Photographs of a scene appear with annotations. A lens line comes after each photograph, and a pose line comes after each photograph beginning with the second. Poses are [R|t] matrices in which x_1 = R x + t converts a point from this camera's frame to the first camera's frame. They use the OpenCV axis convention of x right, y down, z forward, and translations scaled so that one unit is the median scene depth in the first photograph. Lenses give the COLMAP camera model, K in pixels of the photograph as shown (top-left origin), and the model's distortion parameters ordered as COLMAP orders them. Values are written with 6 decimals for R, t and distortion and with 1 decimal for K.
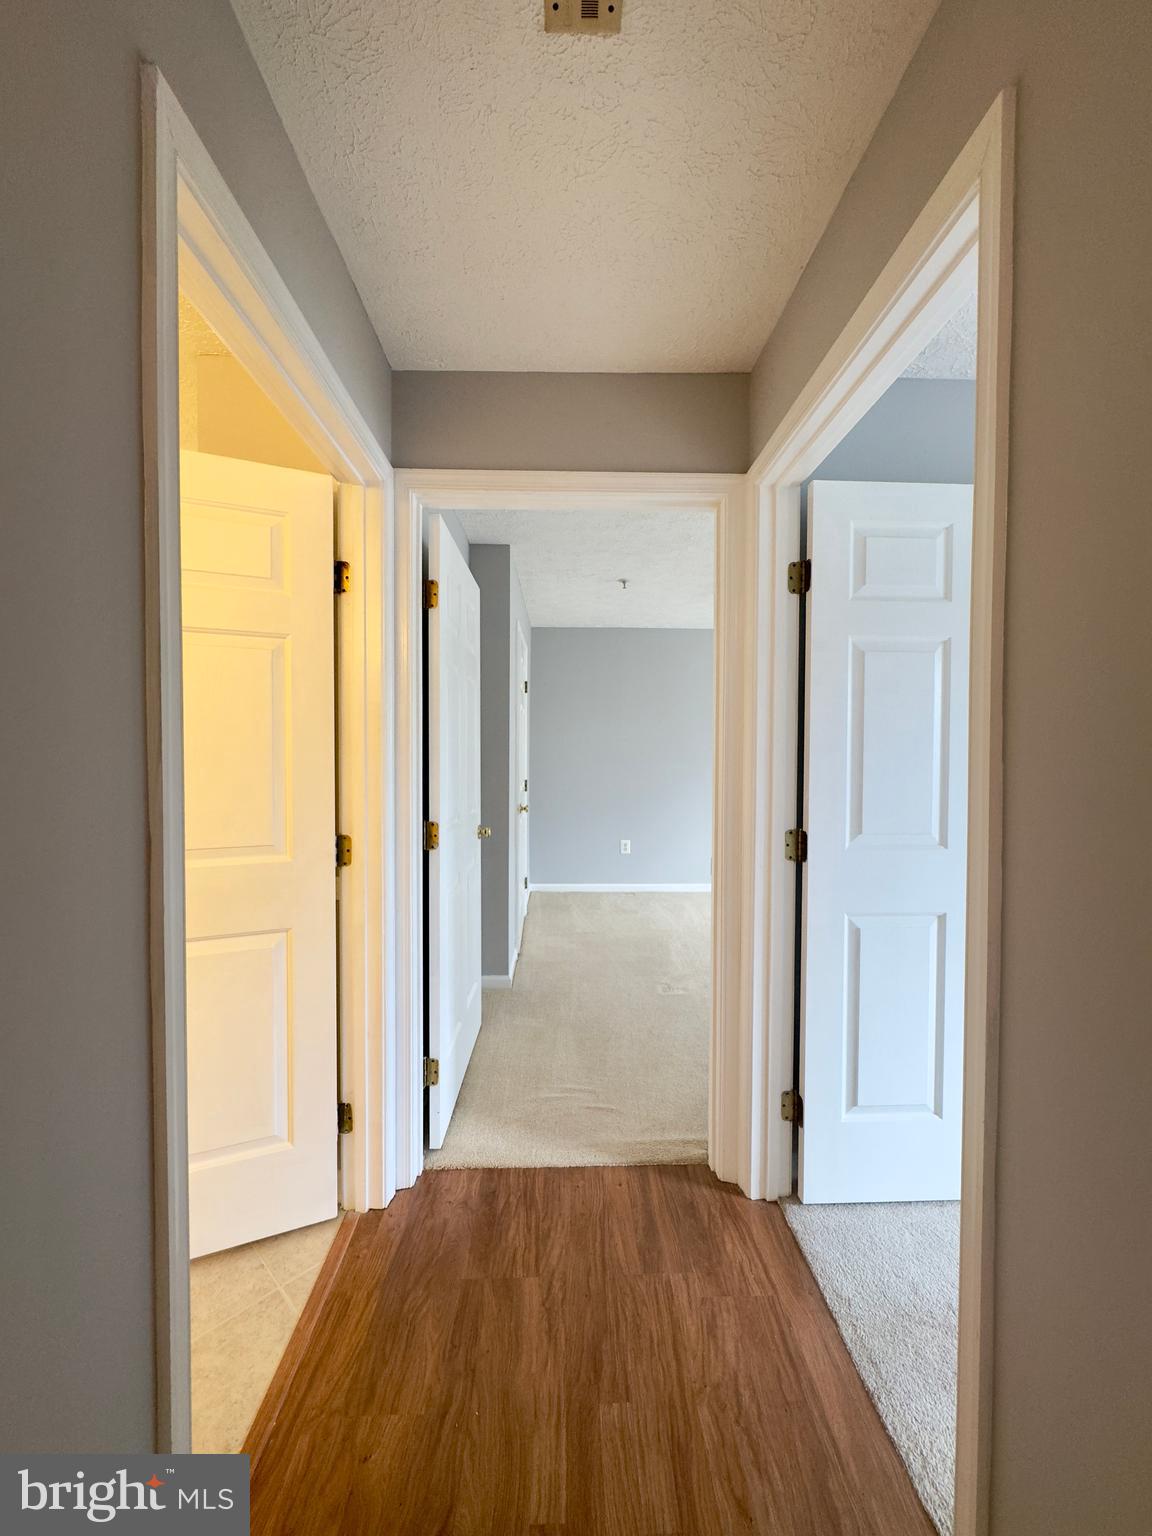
lens RADIAL K [[610.8, 0, 576.0], [0, 610.8, 768.0], [0, 0, 1]] dist [0.000744, 0.000177]
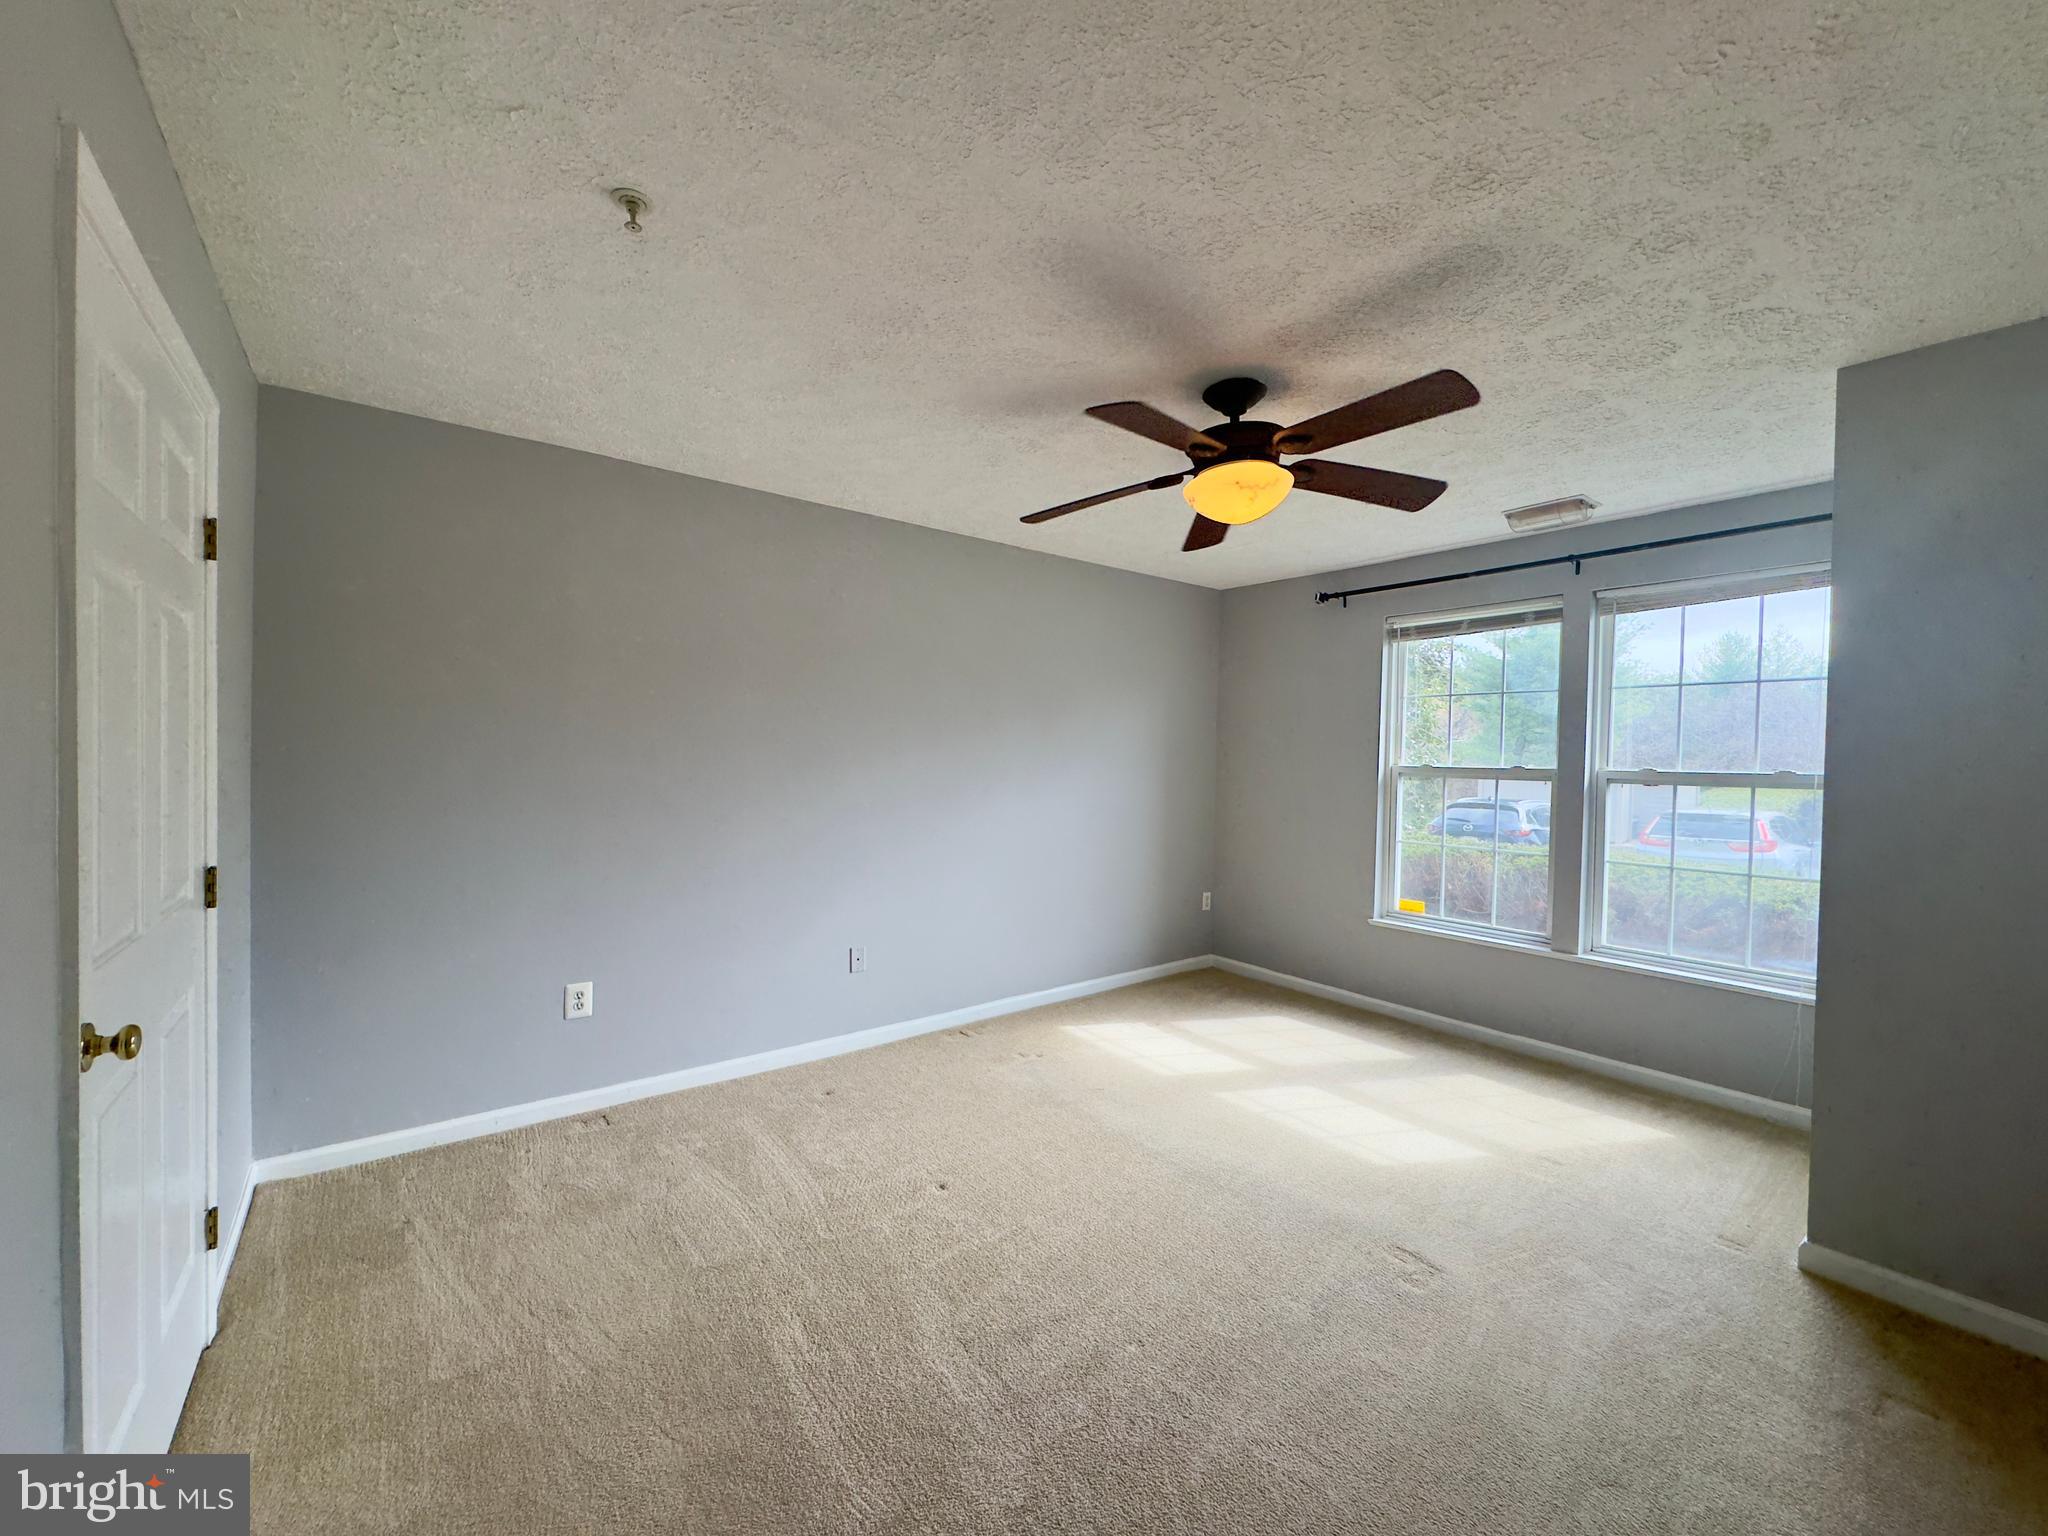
lens RADIAL K [[814.4, 0, 1024.0], [0, 814.4, 768.0], [0, 0, 1]] dist [0.000744, 0.000177]
pose [[0.804618, 0.008162, 0.593736, -0.001888], [0.000442, 0.999897, -0.014344, -0.013797], [-0.593792, 0.011804, 0.804532, 0.411662]]
